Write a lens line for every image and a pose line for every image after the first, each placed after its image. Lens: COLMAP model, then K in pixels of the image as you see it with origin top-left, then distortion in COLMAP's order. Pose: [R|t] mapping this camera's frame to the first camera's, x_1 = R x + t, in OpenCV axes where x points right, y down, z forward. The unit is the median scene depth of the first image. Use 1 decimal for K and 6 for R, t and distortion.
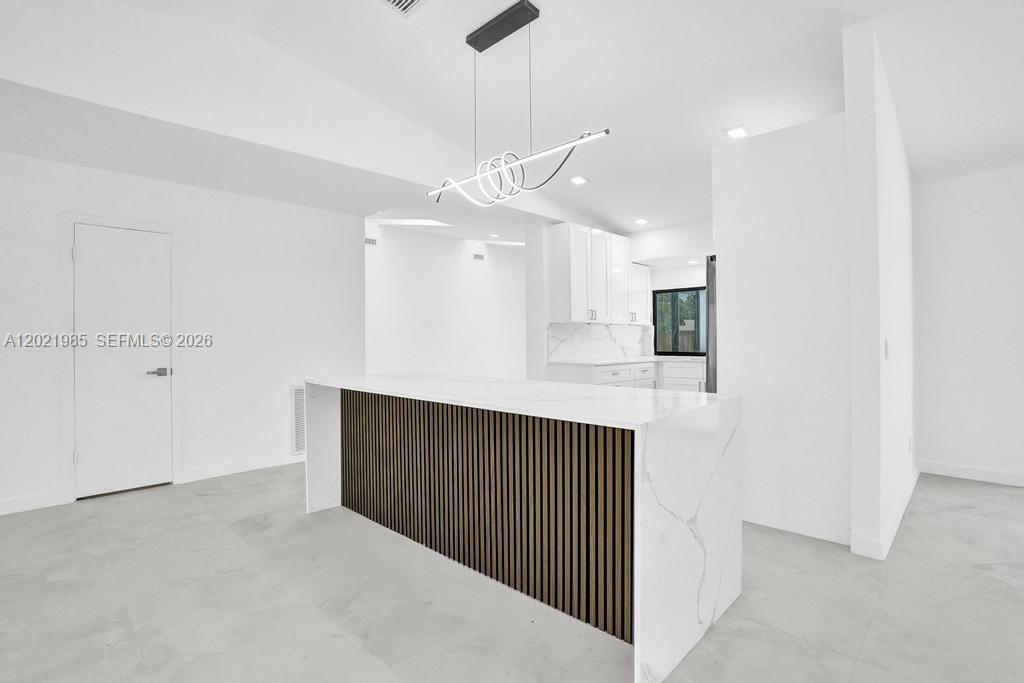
lens RADIAL K [[495.0, 0, 514.5], [0, 495.0, 336.5], [0, 0, 1]] dist [-0.073084, 0.029149]
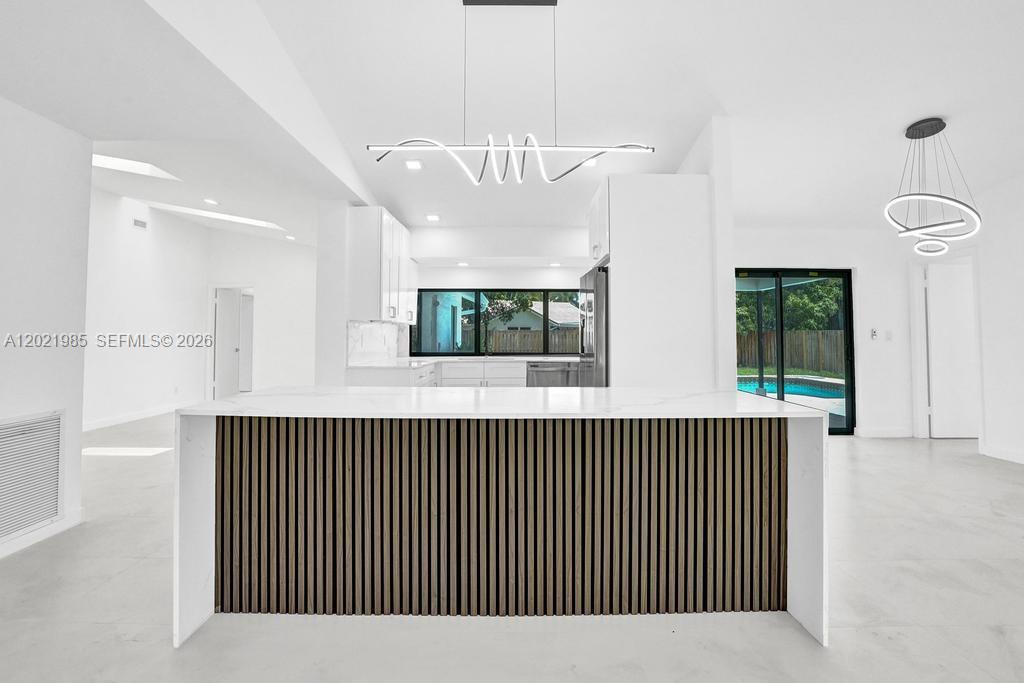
lens RADIAL K [[505.3, 0, 514.9], [0, 505.3, 318.2], [0, 0, 1]] dist [-0.040586, 0.000178]
pose [[0.712048, 0.034014, 0.701306, -0.391002], [-0.010201, 0.999222, -0.038106, -0.000728], [-0.702056, 0.019979, 0.711841, 0.216088]]
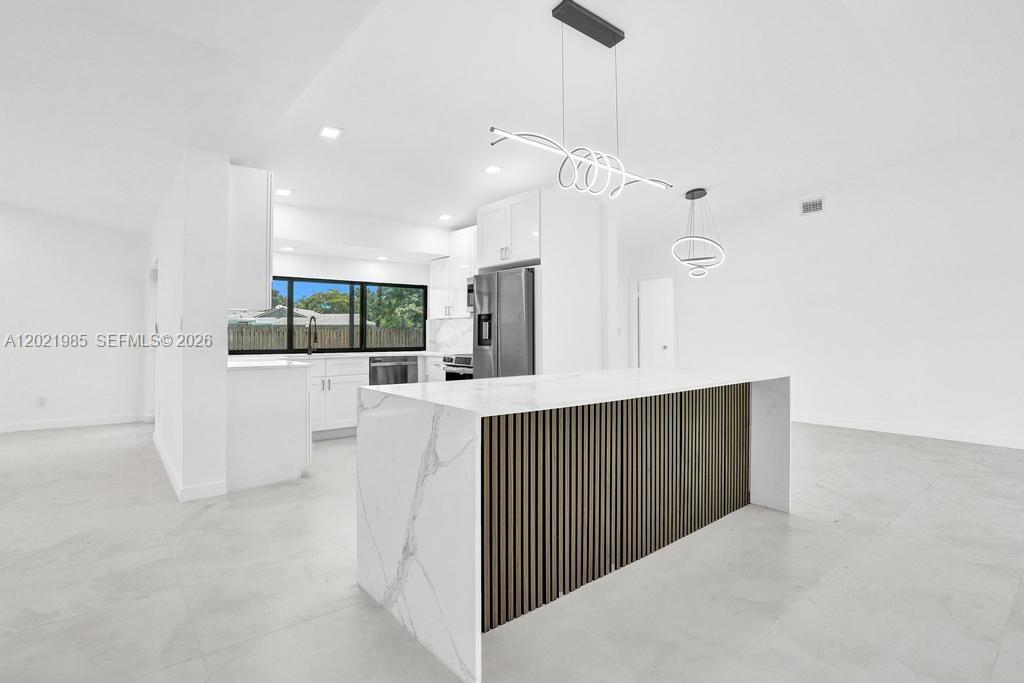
lens RADIAL K [[496.5, 0, 505.9], [0, 496.5, 330.1], [0, 0, 1]] dist [-0.041965, 0.000013]
pose [[0.113283, 0.014470, 0.993457, -0.631555], [-0.003386, 0.999894, -0.014177, 0.009941], [-0.993557, -0.001758, 0.113320, 0.639783]]
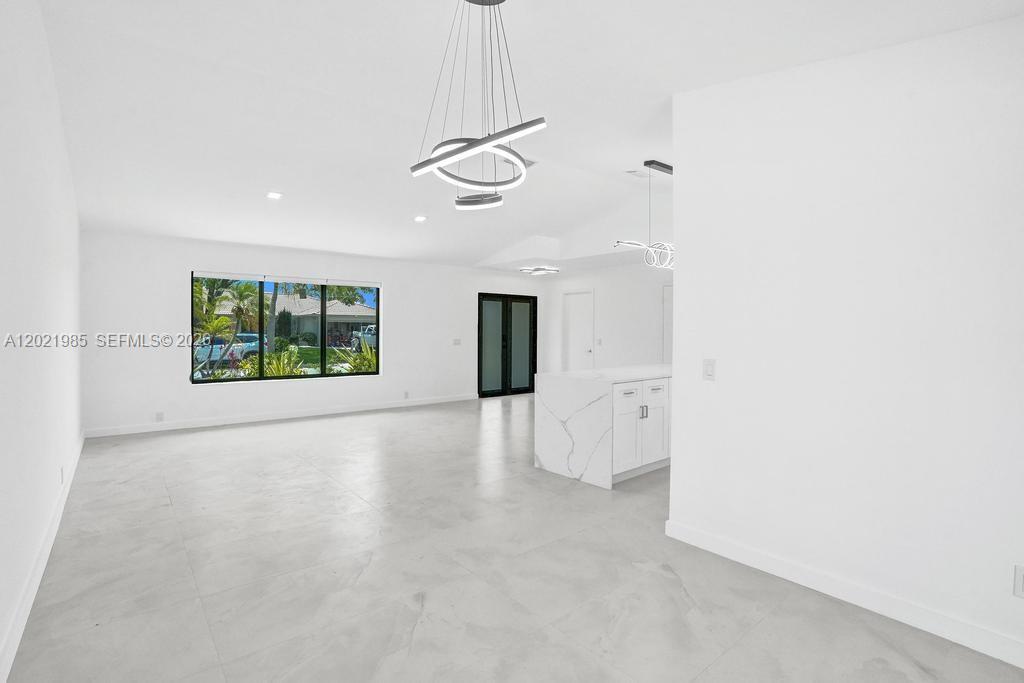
lens RADIAL K [[495.0, 0, 514.5], [0, 495.0, 336.5], [0, 0, 1]] dist [-0.073084, 0.029149]
pose [[-0.101074, 0.023819, -0.994594, 1.089747], [0.000860, 0.999715, 0.023854, -0.043171], [0.994879, 0.001556, -0.101065, 0.382685]]
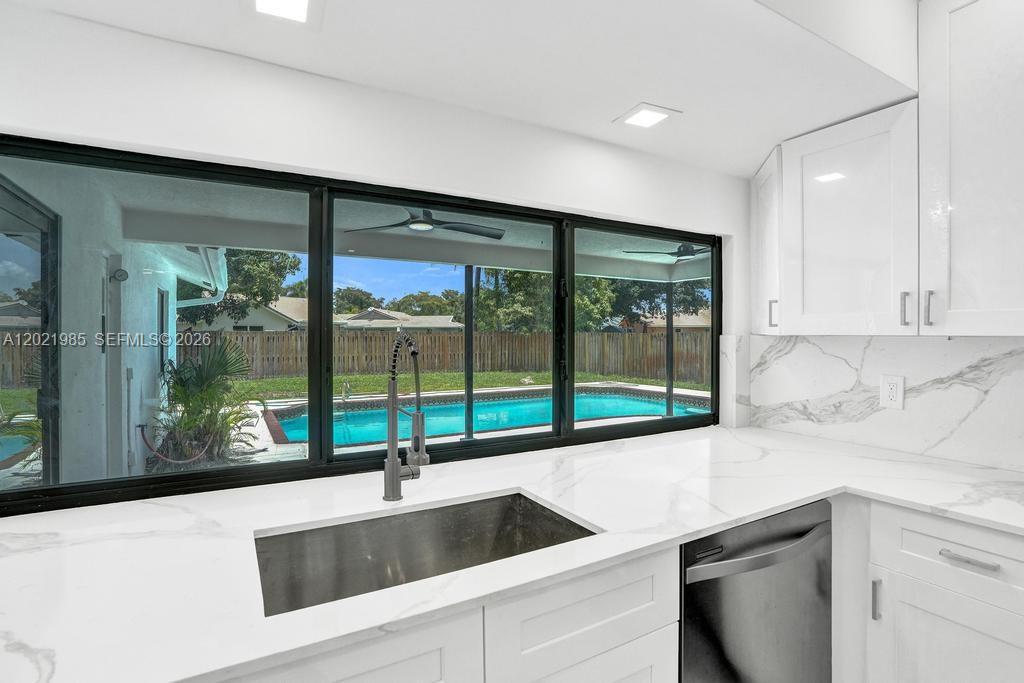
lens RADIAL K [[495.0, 0, 514.5], [0, 495.0, 336.5], [0, 0, 1]] dist [-0.073084, 0.029149]
pose [[0.263114, 0.004820, 0.964753, 0.281377], [-0.005932, 0.999977, -0.003378, -0.037573], [-0.964746, -0.004834, 0.263137, 1.123851]]
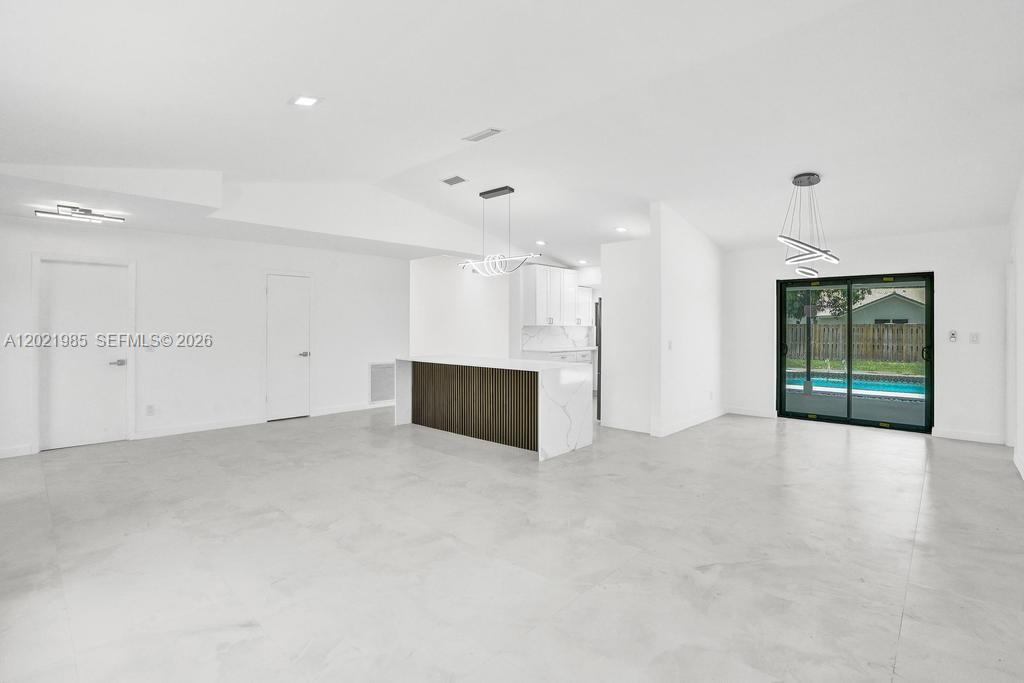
lens RADIAL K [[478.1, 0, 521.9], [0, 478.1, 327.3], [0, 0, 1]] dist [-0.037042, 0.000671]
pose [[0.999168, 0.009971, 0.039553, 0.003563], [-0.010141, 0.999940, 0.004094, -0.034190], [-0.039510, -0.004491, 0.999209, -0.668559]]
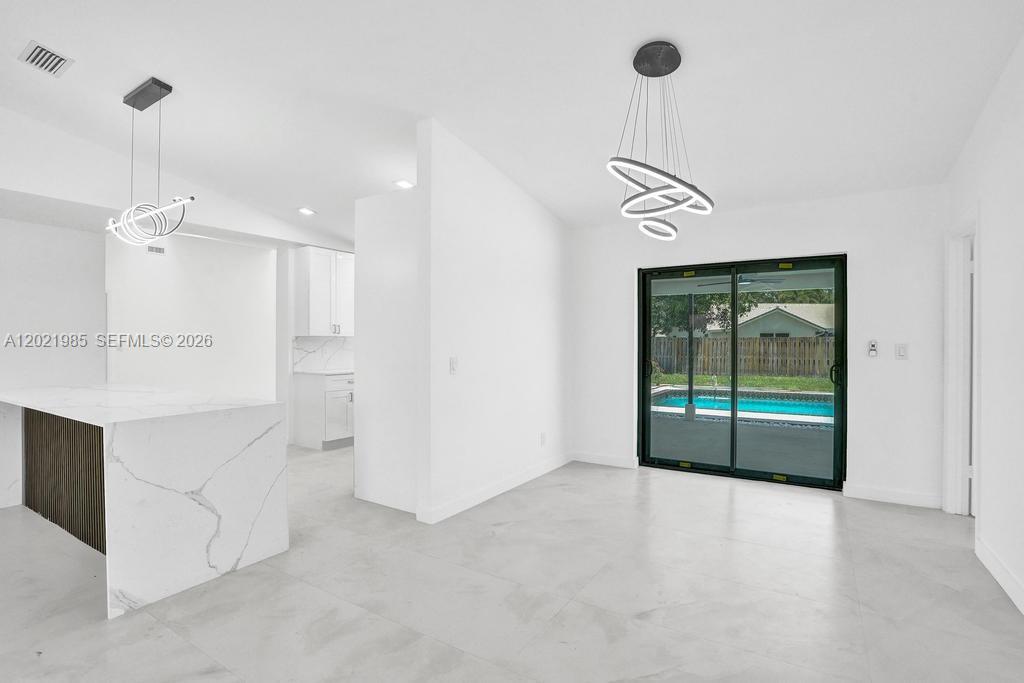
lens RADIAL K [[496.0, 0, 510.0], [0, 496.0, 345.4], [0, 0, 1]] dist [-0.076447, 0.029218]
pose [[0.977533, 0.007210, 0.210661, 0.365277], [-0.009356, 0.999914, 0.009195, -0.025090], [-0.210577, -0.010960, 0.977516, -0.205232]]
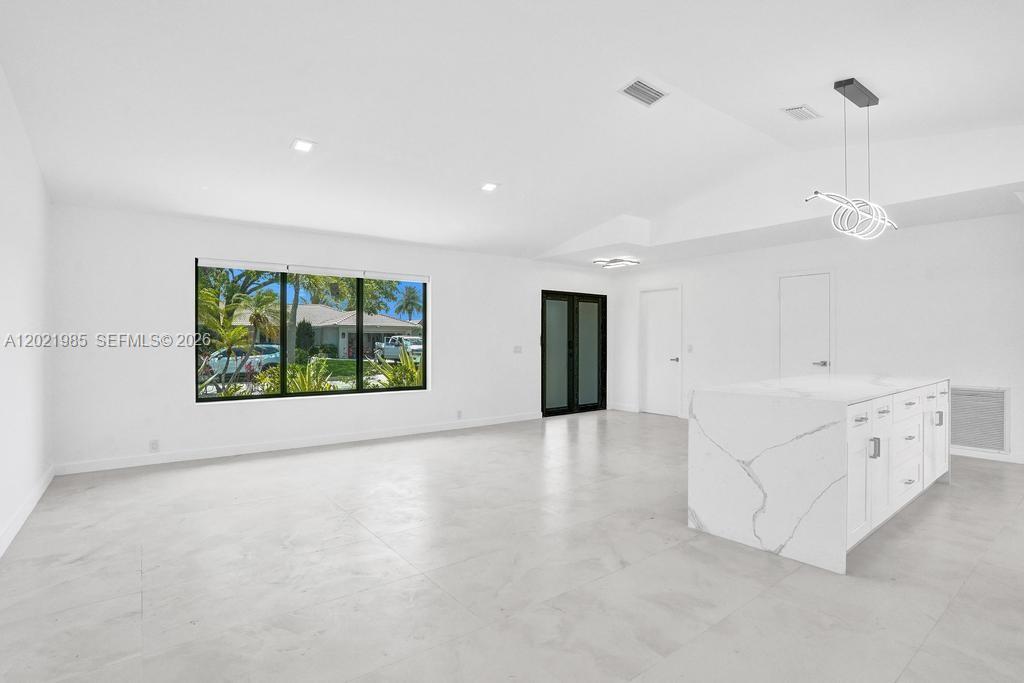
lens RADIAL K [[505.6, 0, 515.9], [0, 505.6, 341.3], [0, 0, 1]] dist [-0.074432, 0.031232]
pose [[-0.138305, 0.011169, -0.990327, 0.799179], [0.007573, 0.999919, 0.010220, -0.018094], [0.990361, -0.006086, -0.138379, 0.181470]]
